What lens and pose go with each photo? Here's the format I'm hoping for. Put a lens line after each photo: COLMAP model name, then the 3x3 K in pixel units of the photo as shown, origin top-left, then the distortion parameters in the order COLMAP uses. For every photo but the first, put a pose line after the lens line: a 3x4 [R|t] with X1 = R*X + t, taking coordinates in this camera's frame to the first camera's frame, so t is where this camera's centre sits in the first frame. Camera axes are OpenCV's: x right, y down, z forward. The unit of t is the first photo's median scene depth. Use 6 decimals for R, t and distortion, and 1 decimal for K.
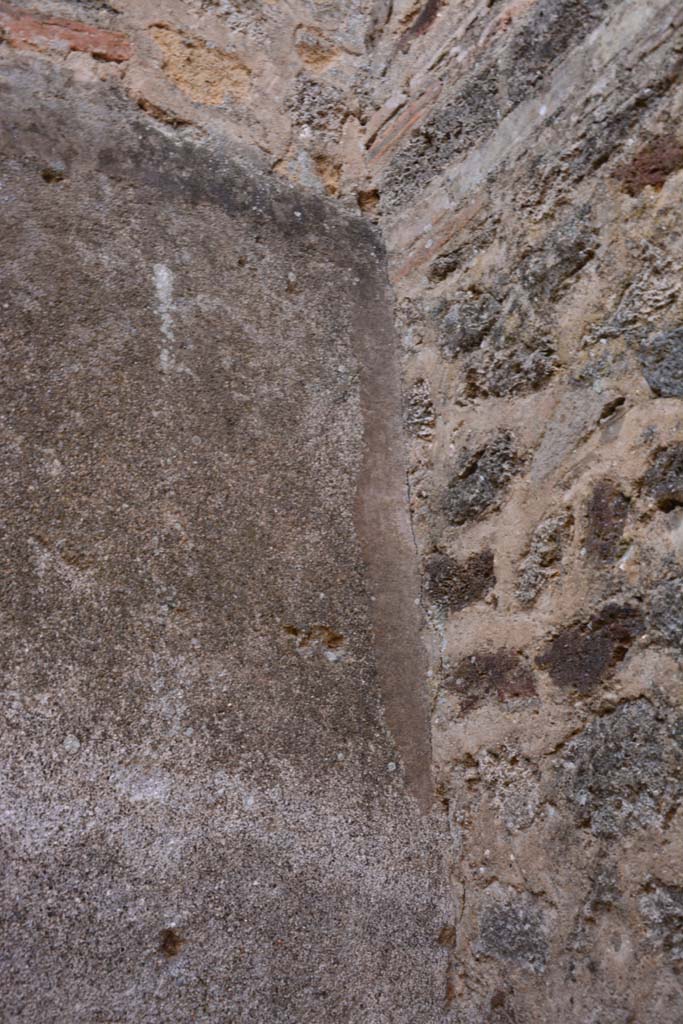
lens RADIAL K [[1227.3, 0, 319.9], [0, 1227.3, 507.1], [0, 0, 1]] dist [0.066602, 0.000000]
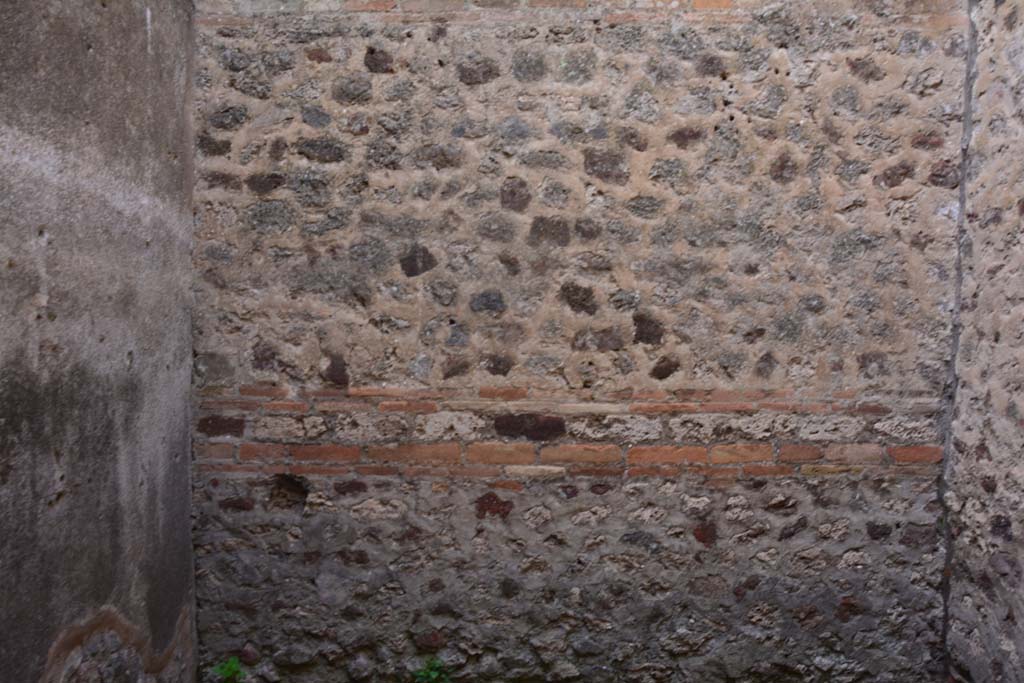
lens RADIAL K [[798.3, 0, 502.4], [0, 798.3, 344.5], [0, 0, 1]] dist [-0.154253, 0.111699]
pose [[0.590793, 0.031303, 0.806216, -1.101389], [-0.354476, 0.907711, 0.224515, -0.198242], [-0.724783, -0.418426, 0.547366, -0.870734]]
